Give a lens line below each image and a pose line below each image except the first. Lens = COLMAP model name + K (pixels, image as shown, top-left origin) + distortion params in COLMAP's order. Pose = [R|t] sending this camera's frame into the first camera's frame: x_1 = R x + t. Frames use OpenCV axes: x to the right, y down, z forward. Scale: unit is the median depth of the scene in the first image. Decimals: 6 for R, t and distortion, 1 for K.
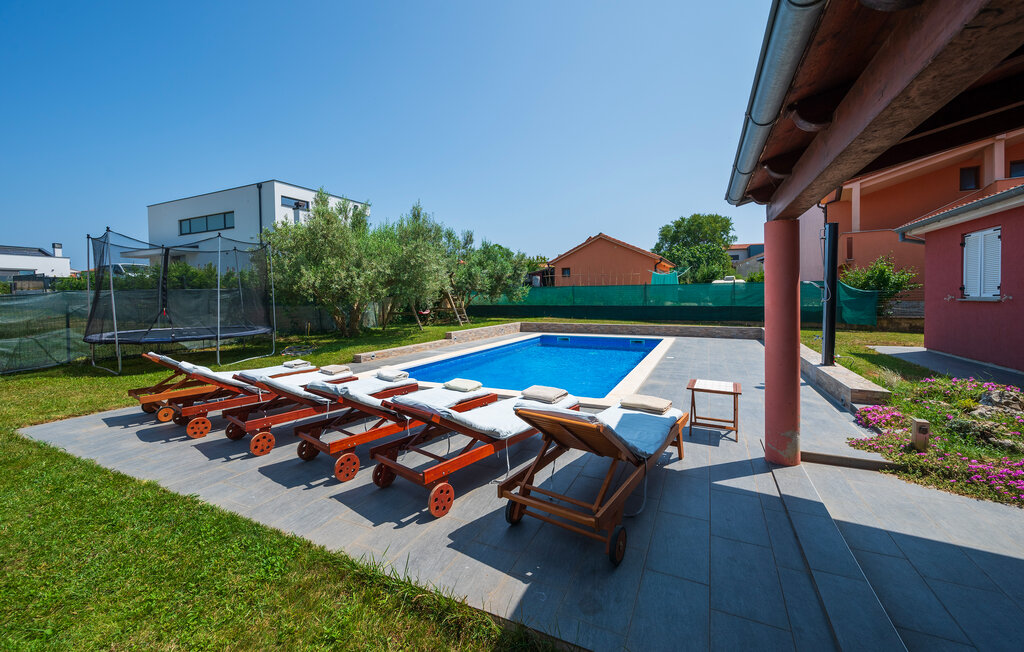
lens RADIAL K [[409.3, 0, 509.0], [0, 409.3, 339.0], [0, 0, 1]] dist [-0.007558, -0.000052]
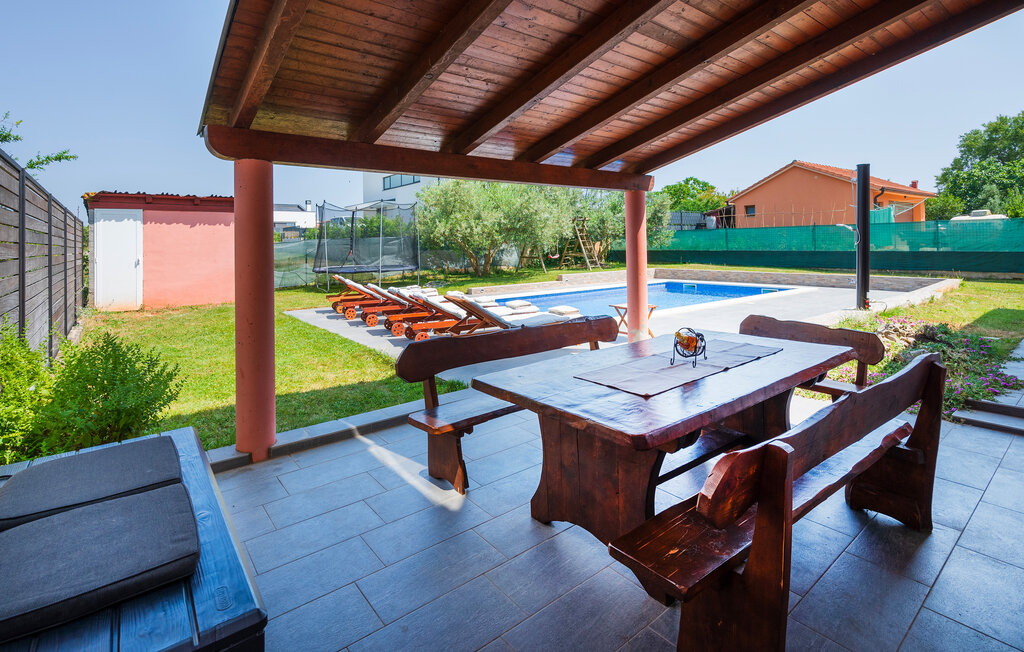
lens RADIAL K [[483.1, 0, 512.0], [0, 483.1, 326.0], [0, 0, 1]] dist [-0.000105, -0.001015]
pose [[0.901089, 0.068067, -0.428258, 0.247267], [-0.037704, 0.996162, 0.078996, 0.019762], [0.431992, -0.055036, 0.900197, -0.195799]]
